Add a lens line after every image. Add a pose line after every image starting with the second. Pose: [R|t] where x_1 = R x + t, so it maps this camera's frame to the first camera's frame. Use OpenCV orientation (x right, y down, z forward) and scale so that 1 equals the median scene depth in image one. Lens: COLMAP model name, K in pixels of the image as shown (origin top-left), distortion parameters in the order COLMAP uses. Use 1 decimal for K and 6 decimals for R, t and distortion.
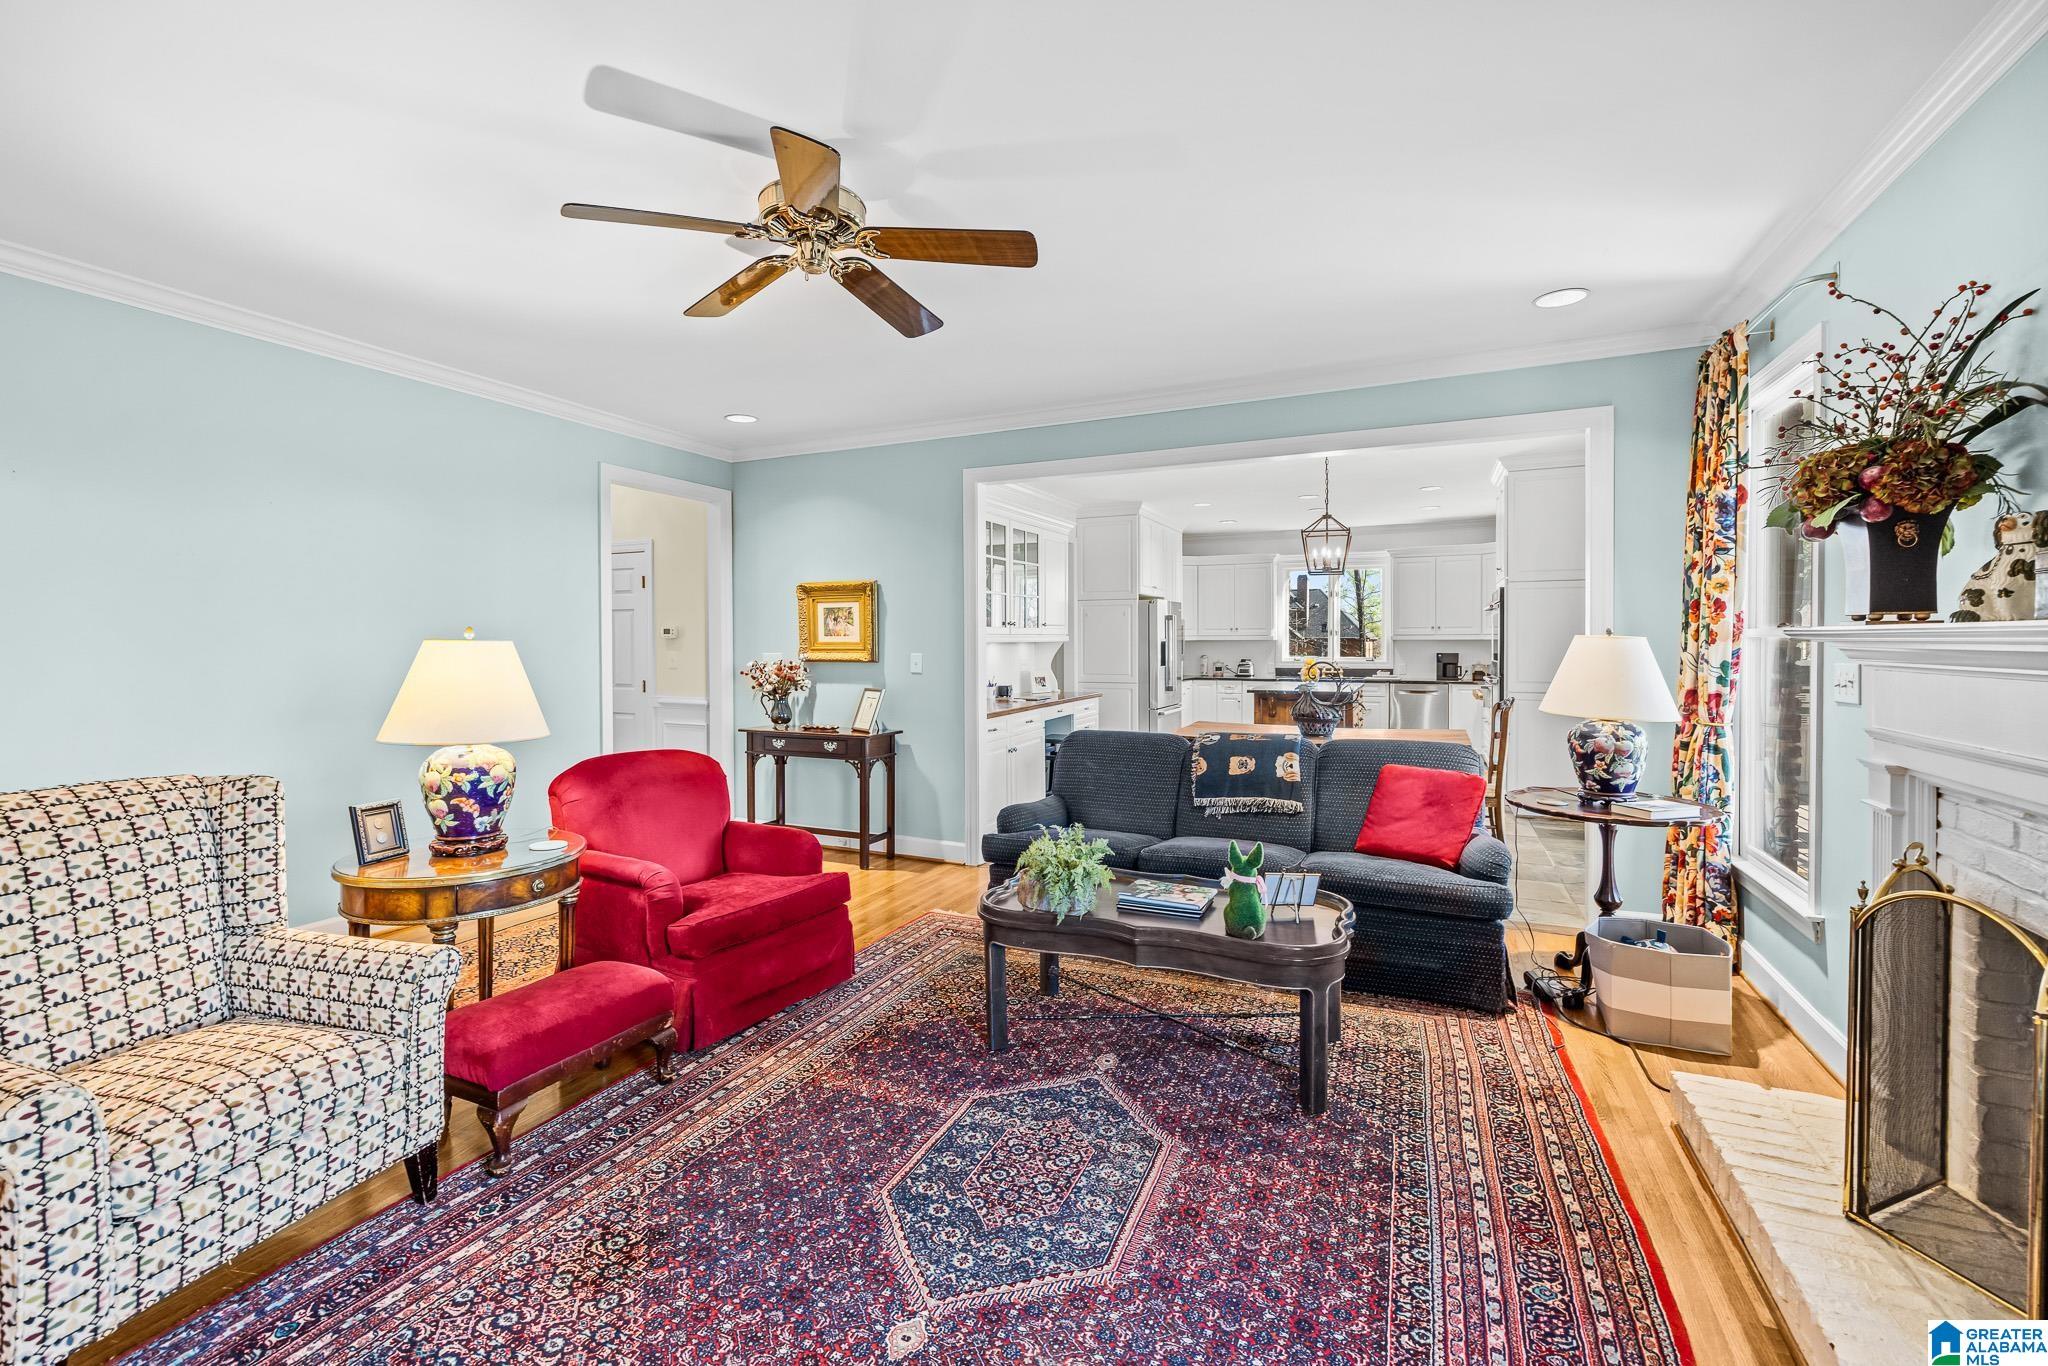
lens RADIAL K [[879.3, 0, 1010.6], [0, 879.3, 653.0], [0, 0, 1]] dist [-0.000323, 0.001248]
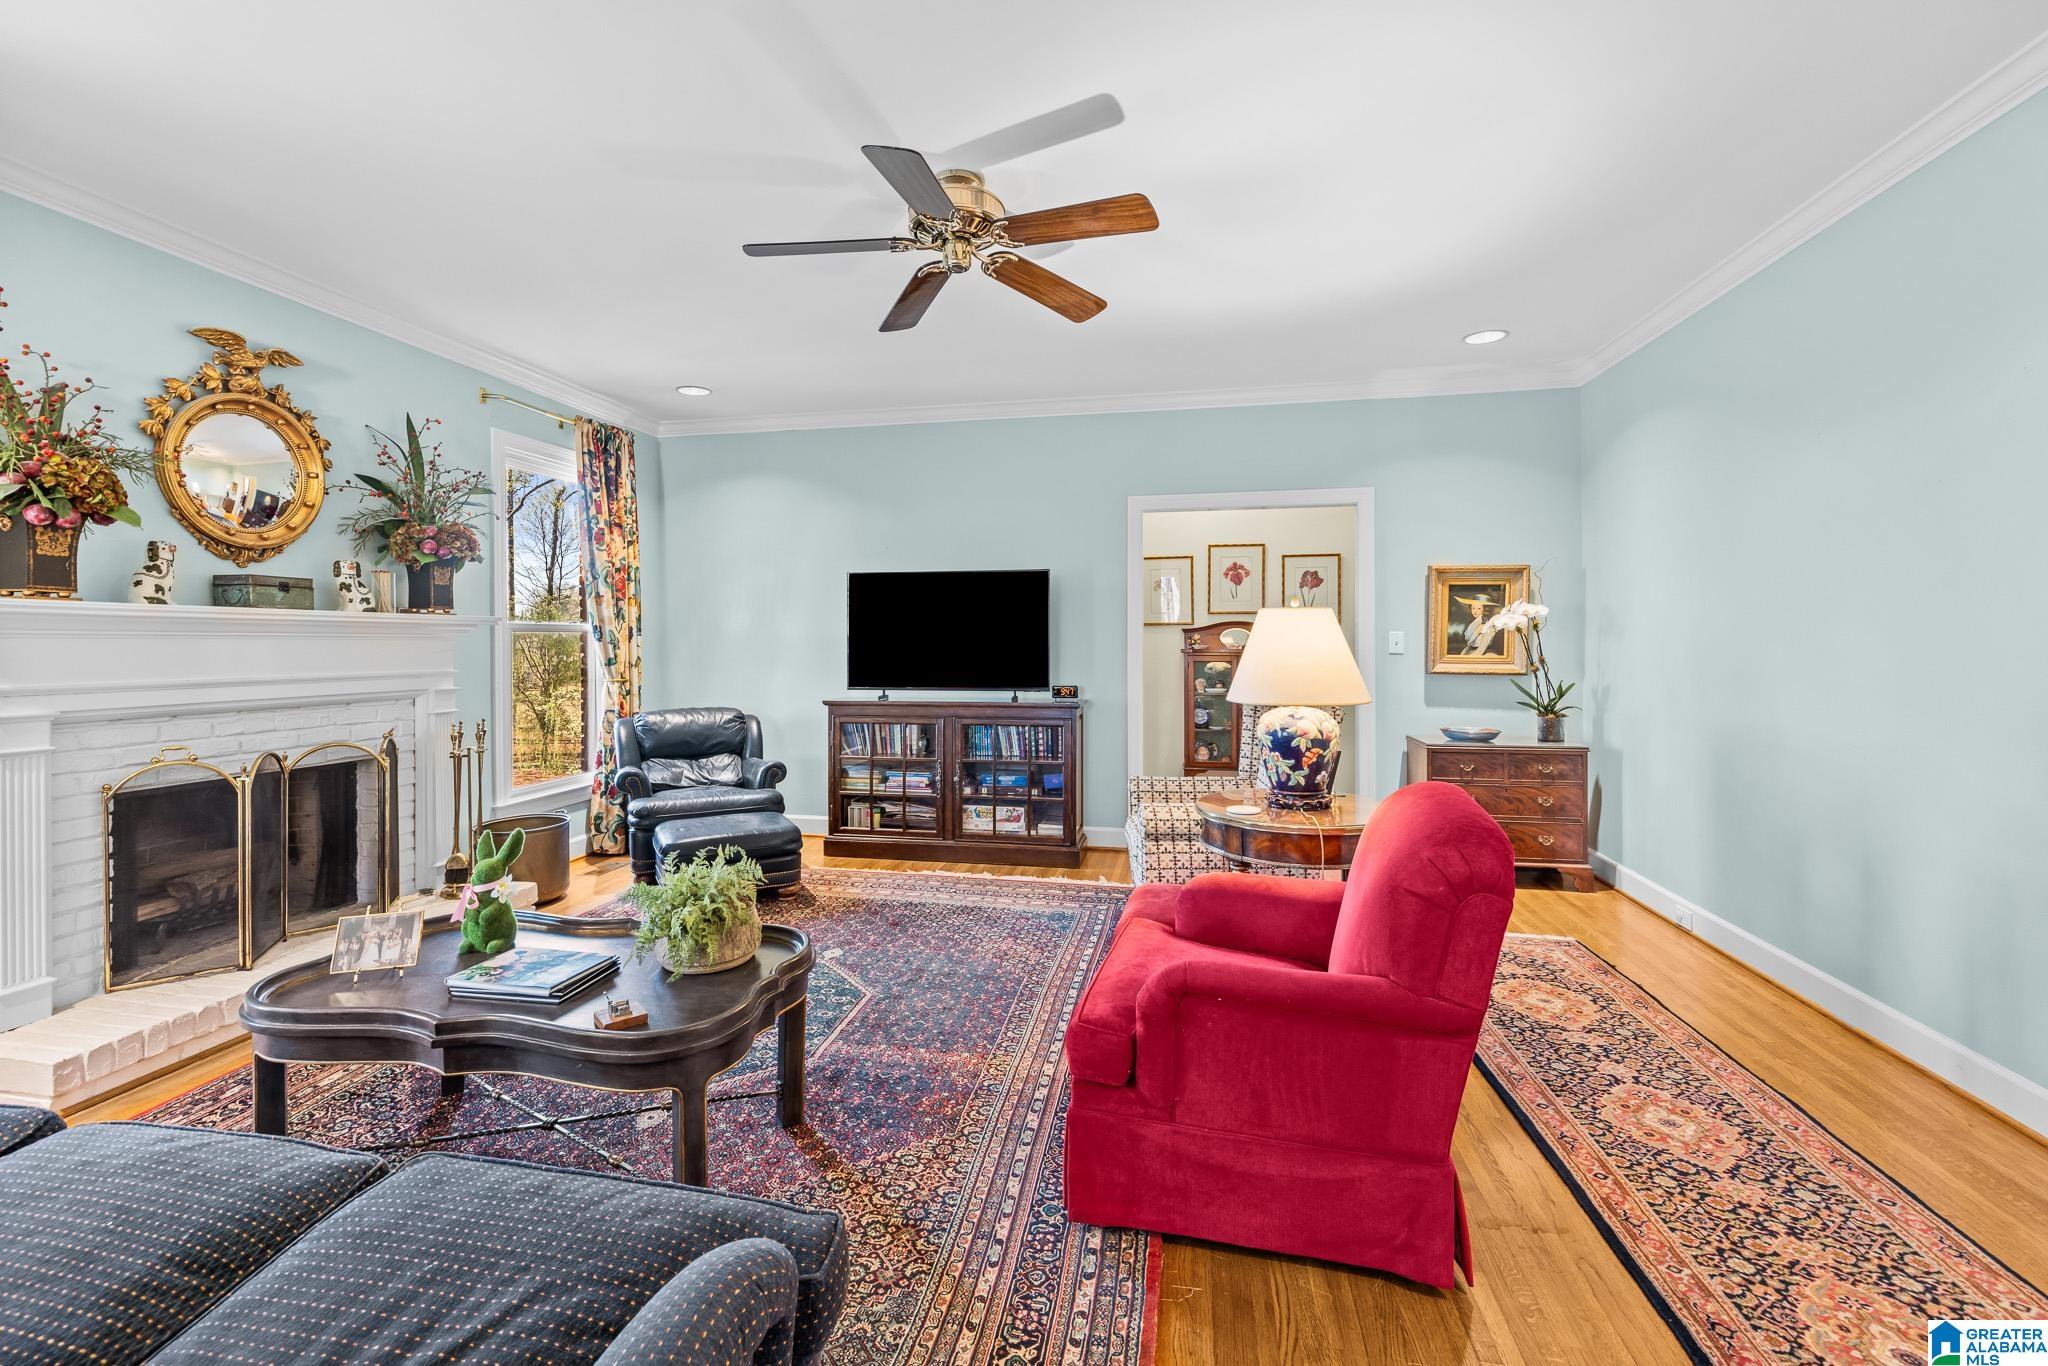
lens RADIAL K [[879.3, 0, 1009.5], [0, 879.3, 645.6], [0, 0, 1]] dist [-0.000323, 0.001248]
pose [[-0.972121, 0.006540, -0.234388, -0.022625], [0.002734, 0.999859, 0.016559, 0.010096], [0.234463, 0.015456, -0.972002, 1.669140]]
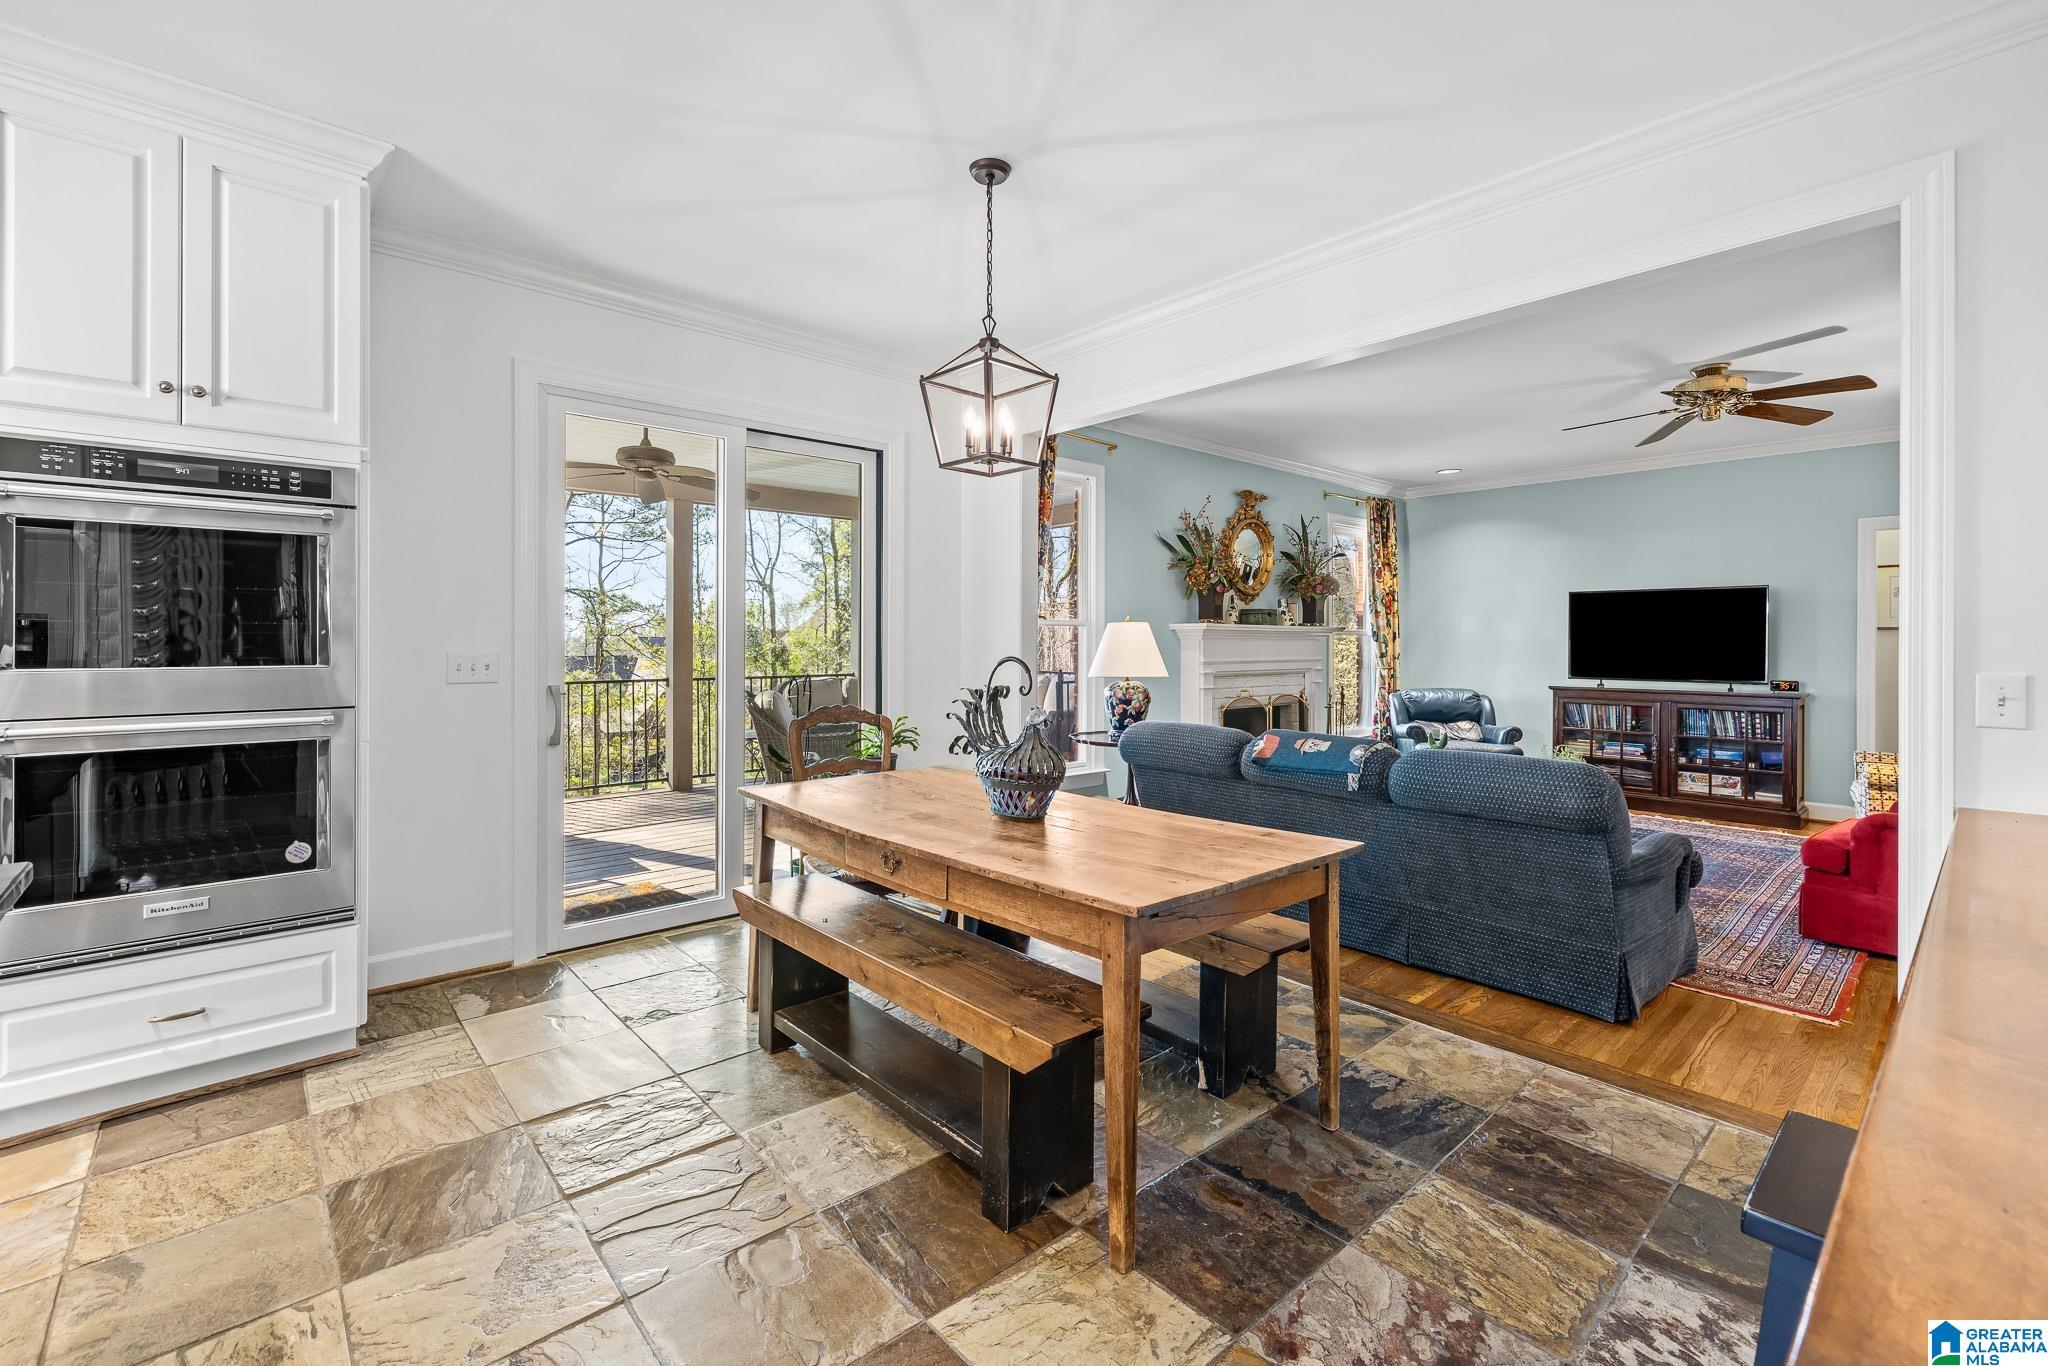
lens RADIAL K [[879.3, 0, 1004.9], [0, 879.3, 641.7], [0, 0, 1]] dist [-0.000323, 0.001248]
pose [[-0.917514, -0.000679, 0.397704, 0.312158], [0.004495, 0.999917, 0.012078, -0.007336], [-0.397679, 0.012869, -0.917434, 2.604244]]
